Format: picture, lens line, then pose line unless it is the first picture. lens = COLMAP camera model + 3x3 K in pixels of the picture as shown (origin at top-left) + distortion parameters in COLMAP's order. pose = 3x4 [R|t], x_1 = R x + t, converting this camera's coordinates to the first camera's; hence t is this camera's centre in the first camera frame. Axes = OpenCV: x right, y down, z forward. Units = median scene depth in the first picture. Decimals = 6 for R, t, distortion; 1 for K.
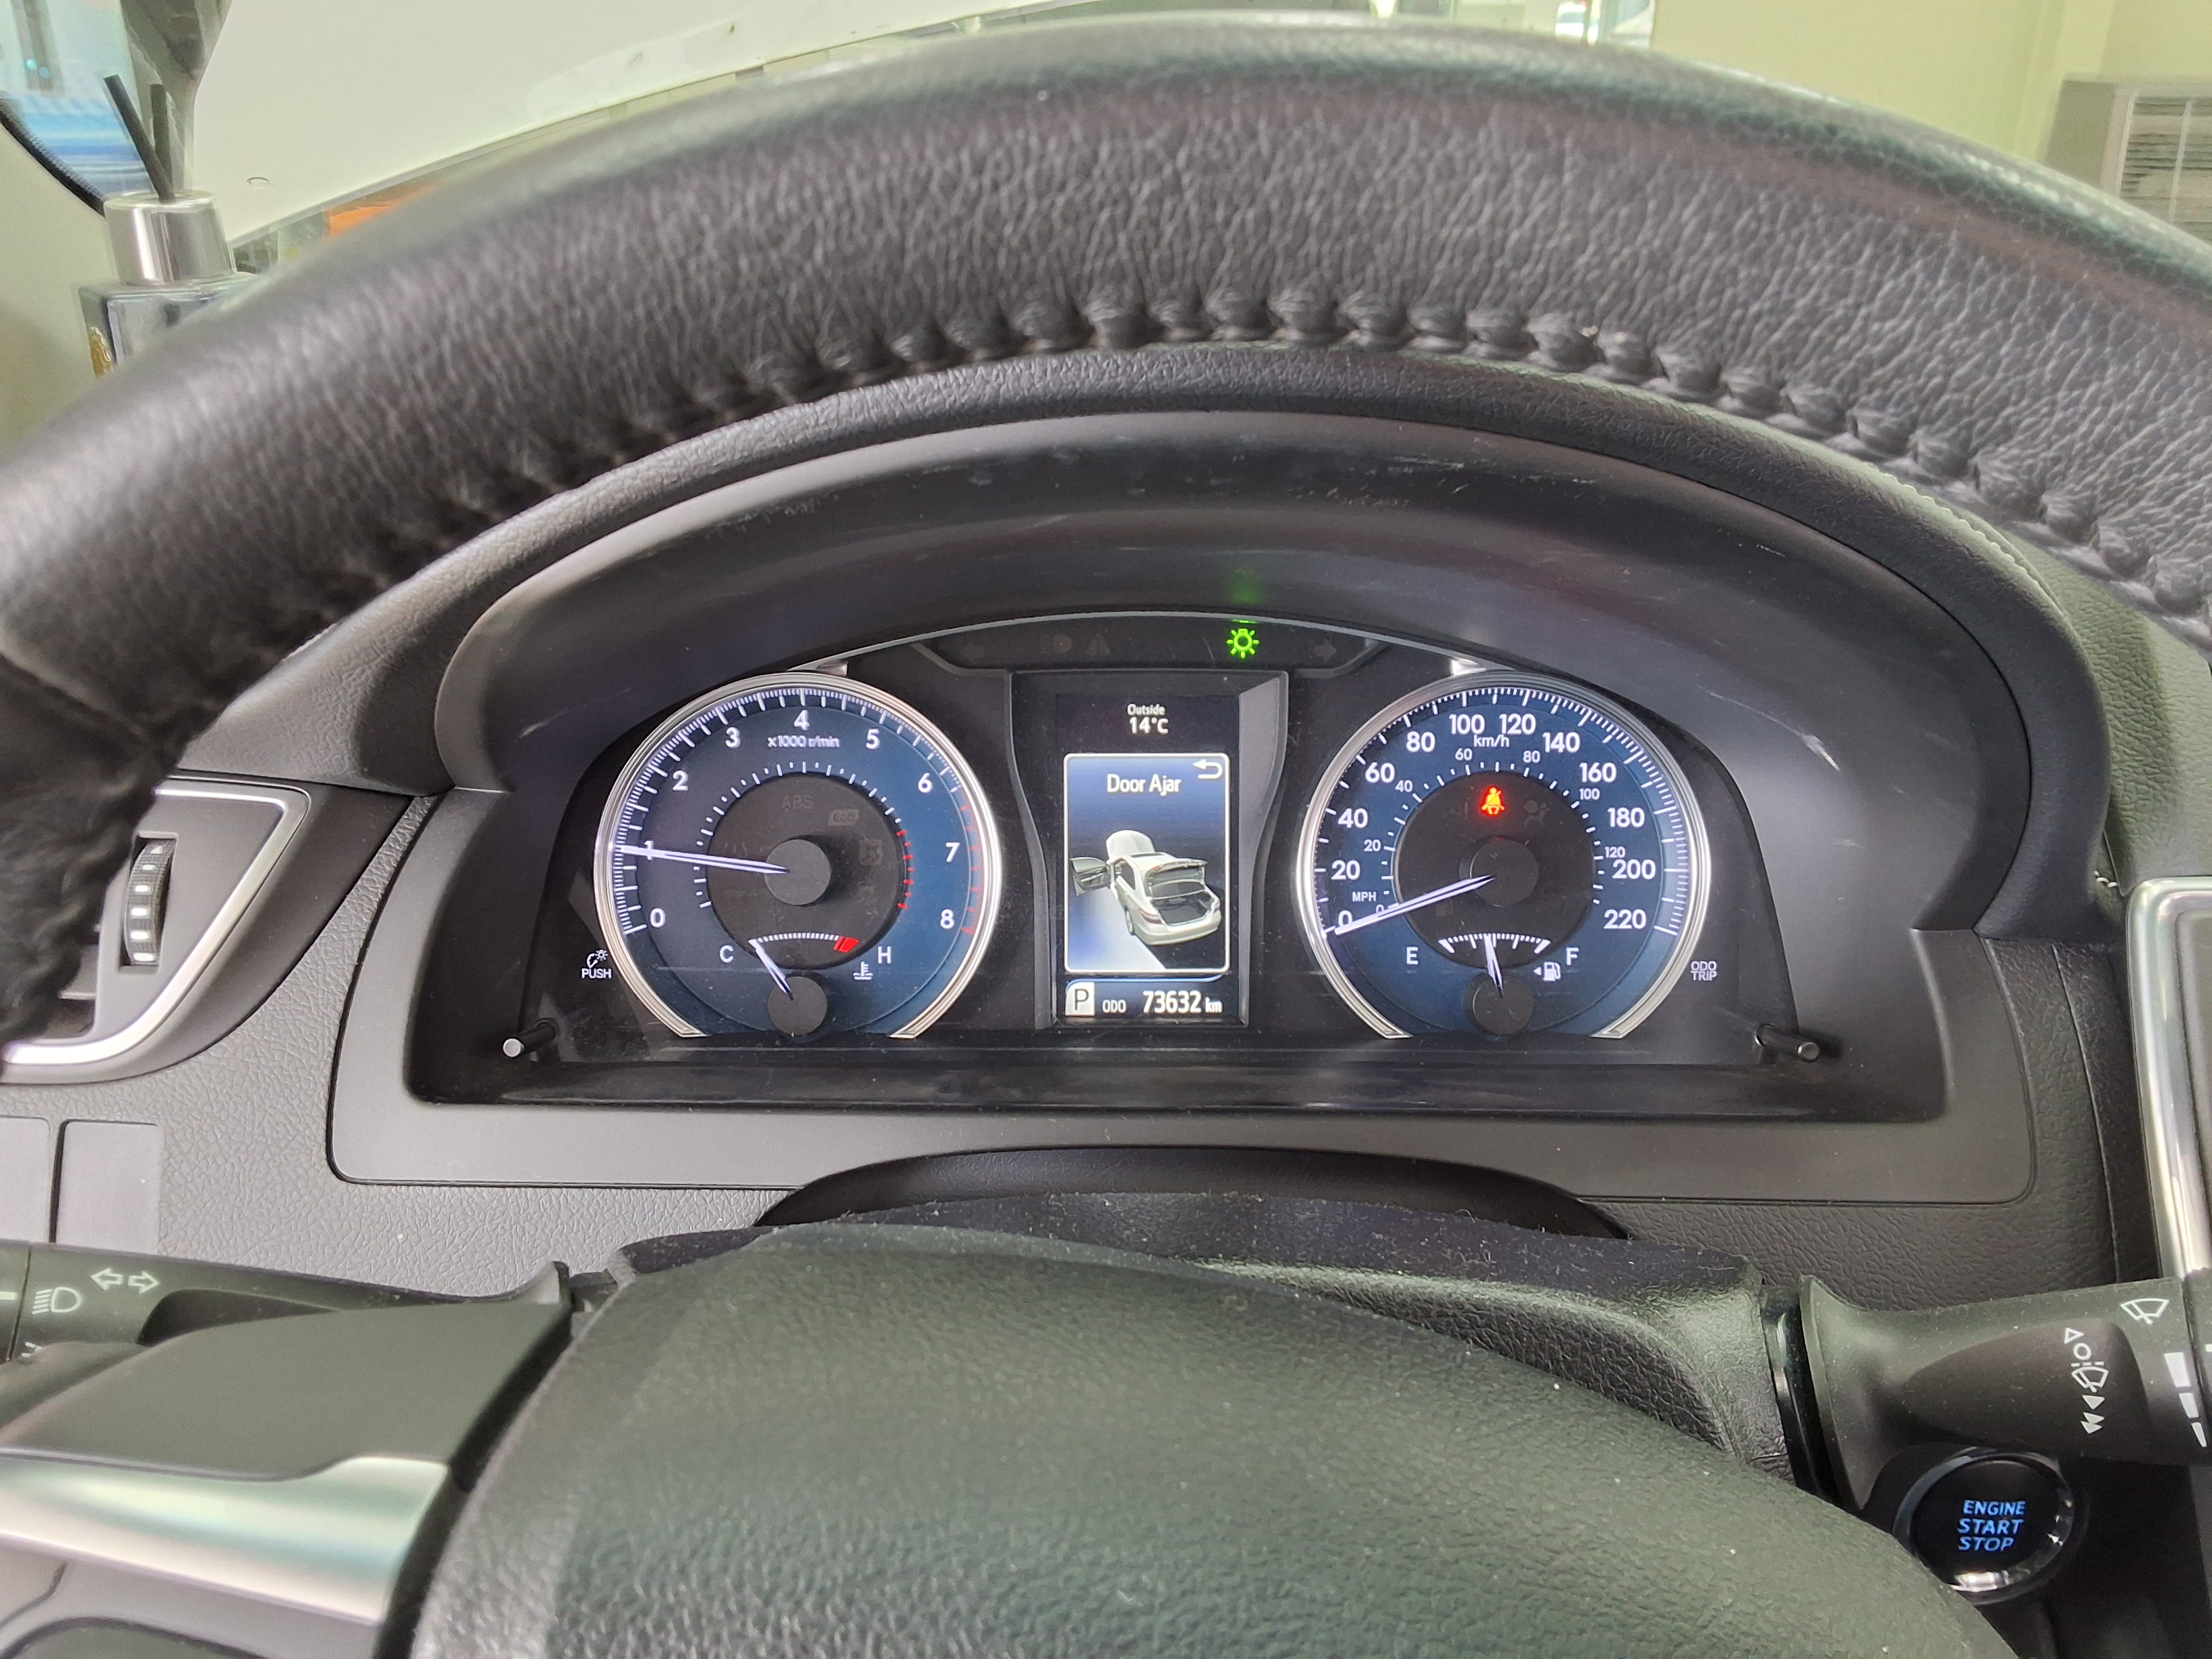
lens RADIAL K [[1784.4, 0, 1084.9], [0, 1784.4, 812.9], [0, 0, 1]] dist [0.089230, -0.085853]
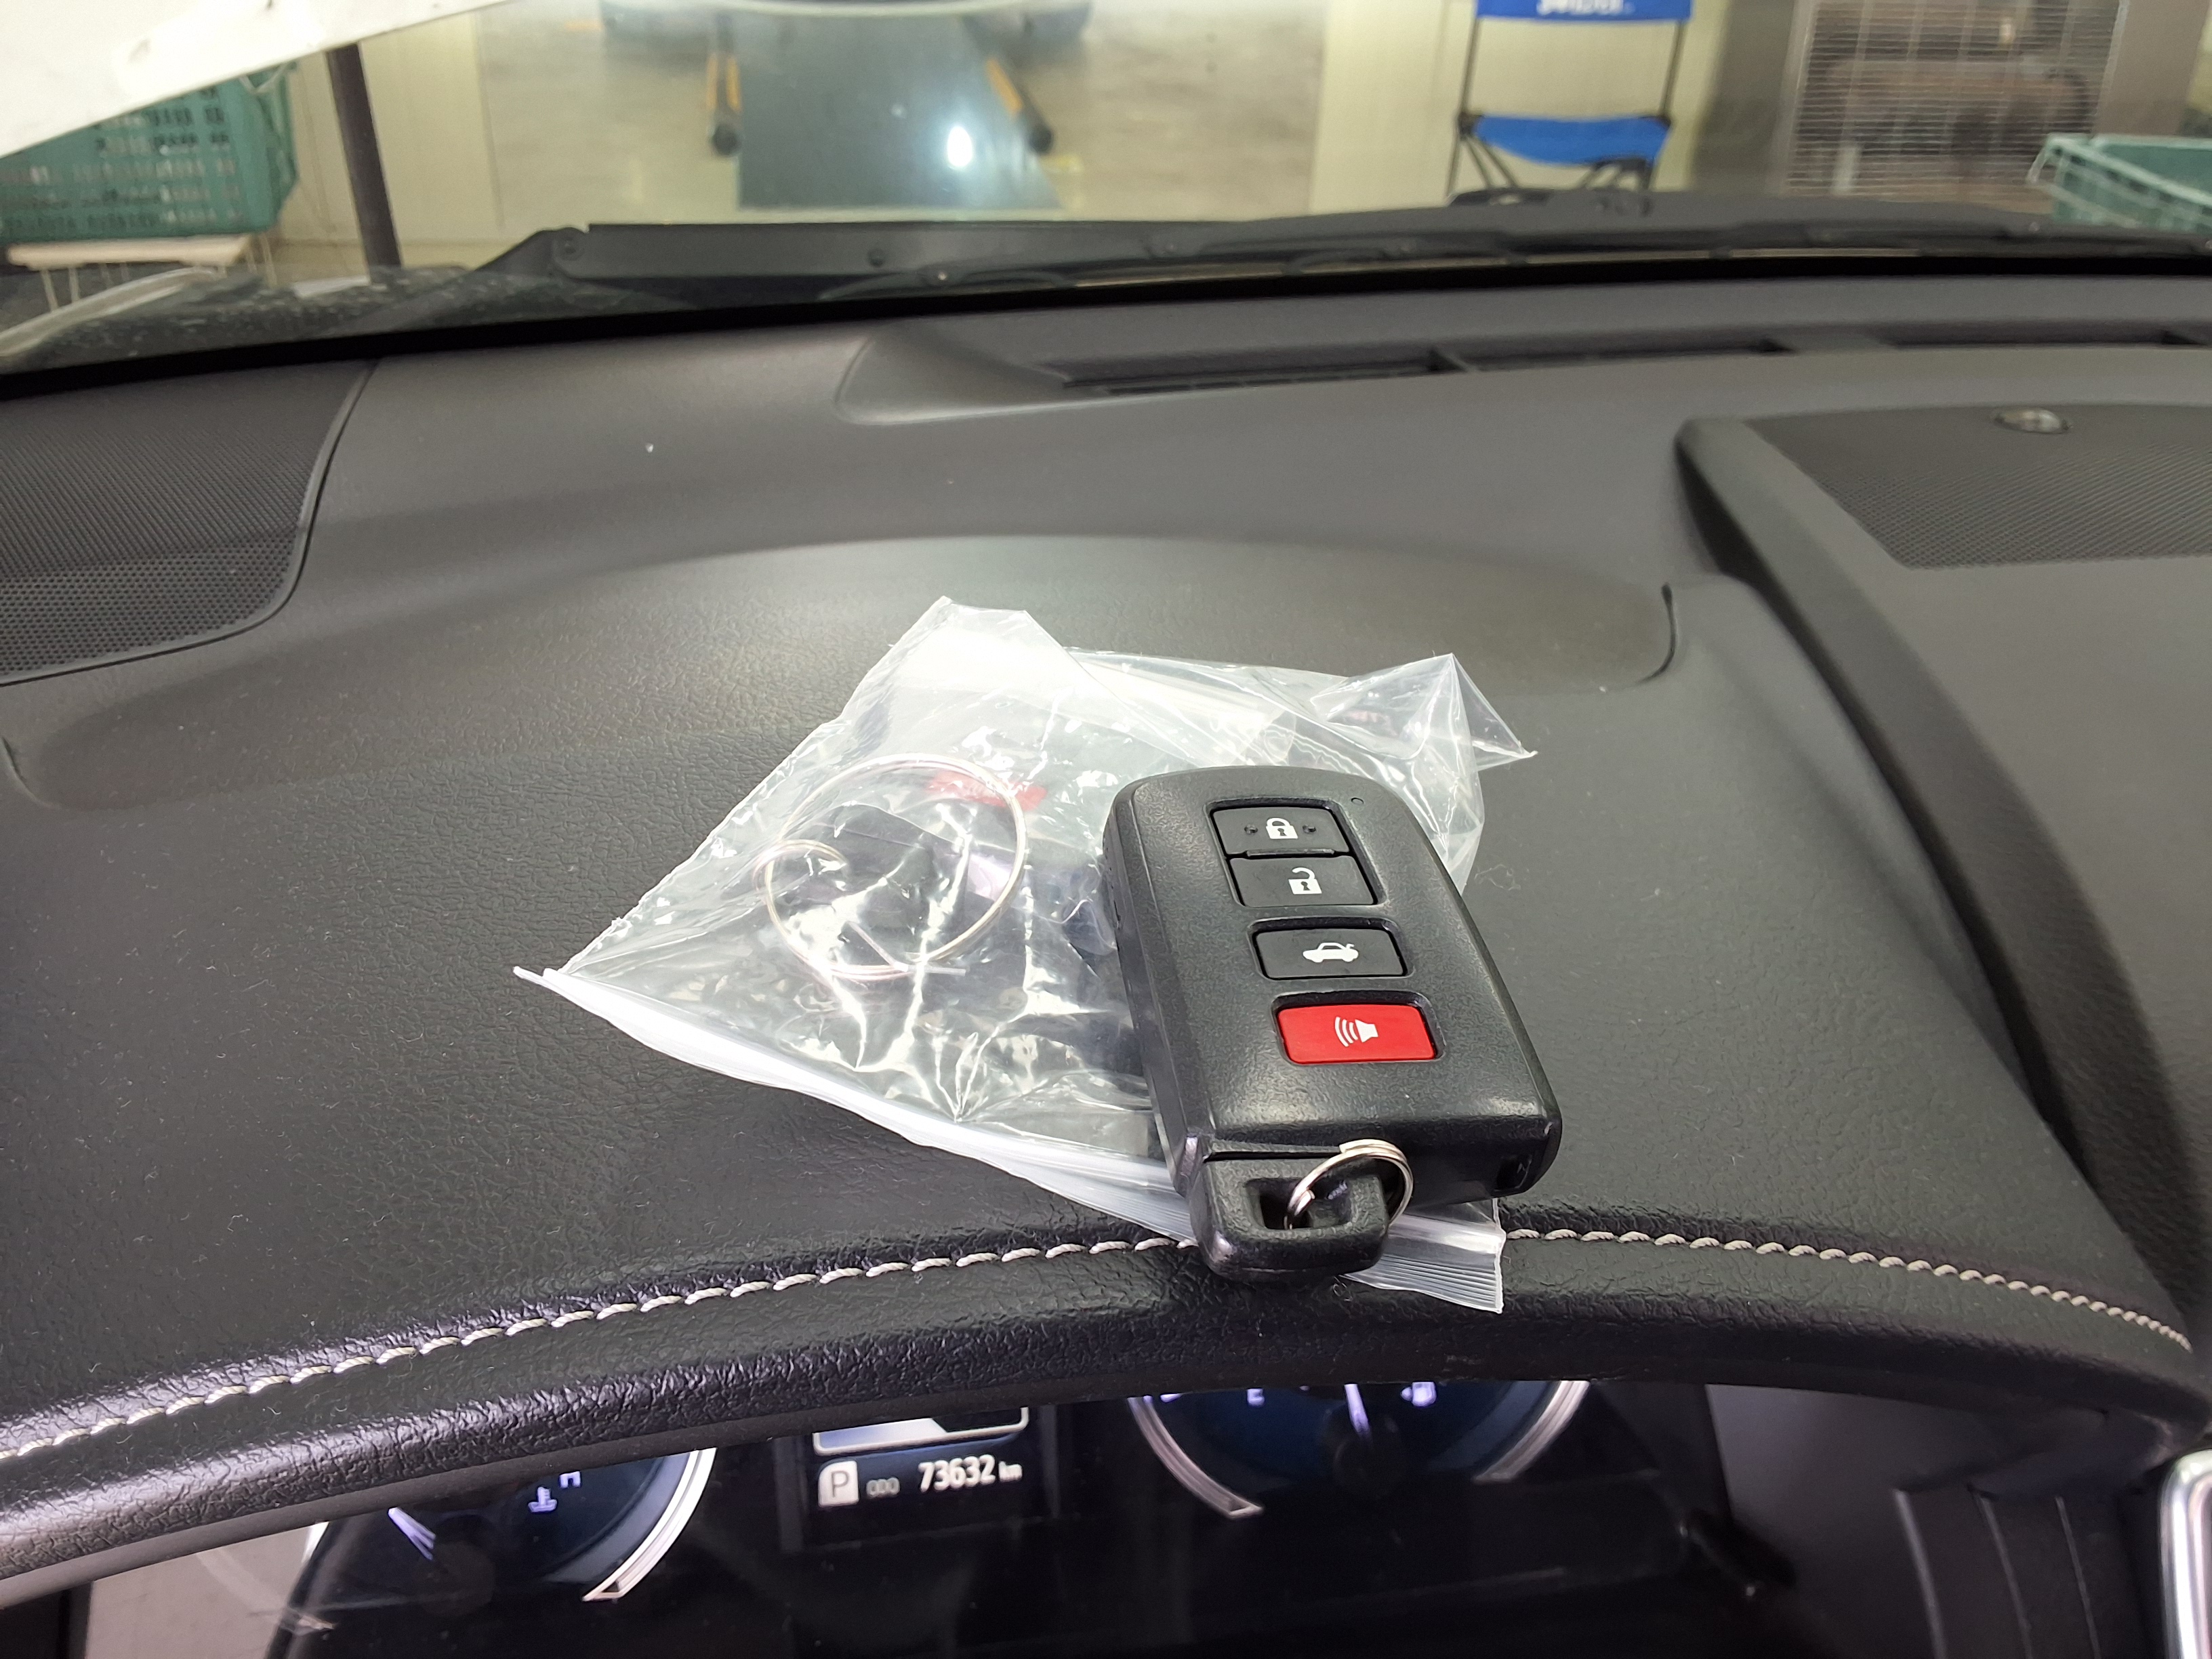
lens RADIAL K [[1784.4, 0, 1100.1], [0, 1784.4, 816.4], [0, 0, 1]] dist [0.089230, -0.085853]
pose [[0.987952, -0.060971, 0.142247, 0.015935], [0.039835, 0.988340, 0.146962, -0.295038], [-0.149549, -0.139525, 0.978860, 0.261787]]
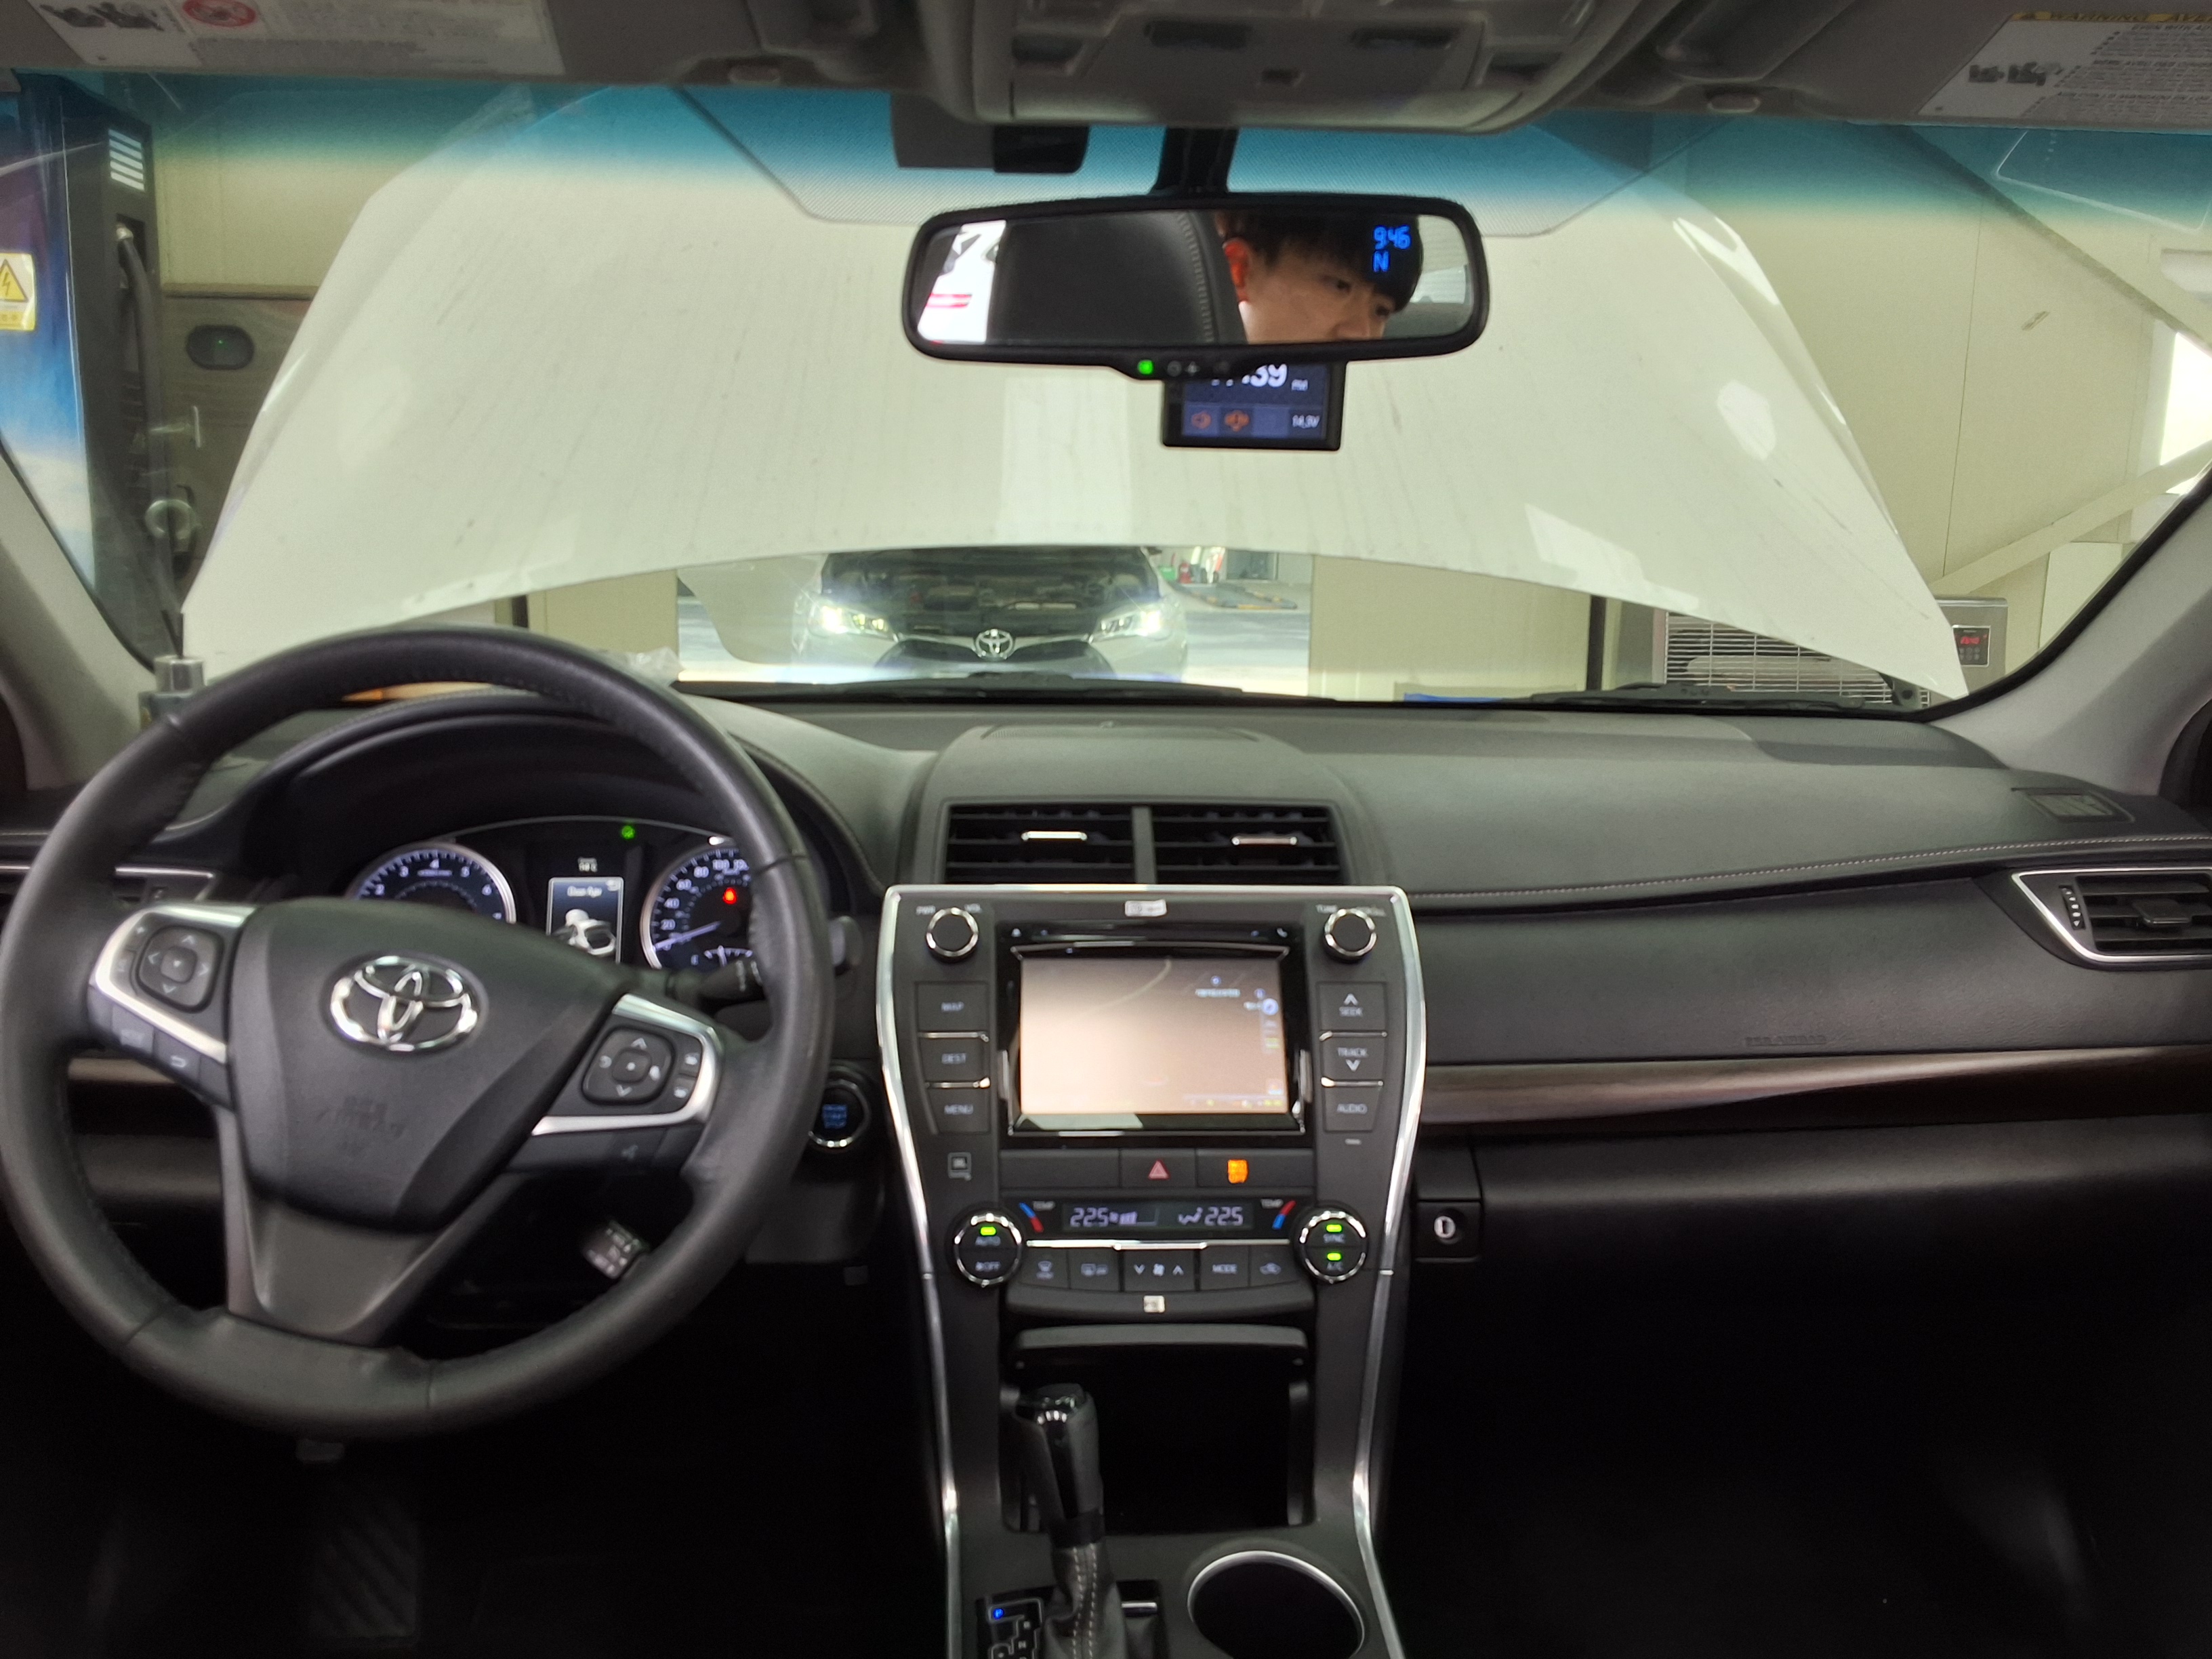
lens RADIAL K [[1784.4, 0, 1110.7], [0, 1784.4, 835.9], [0, 0, 1]] dist [0.089230, -0.085853]
pose [[0.998559, -0.004830, 0.053440, 0.608076], [0.017446, 0.971053, -0.238225, 0.496635], [-0.050743, 0.238814, 0.969739, -1.374598]]
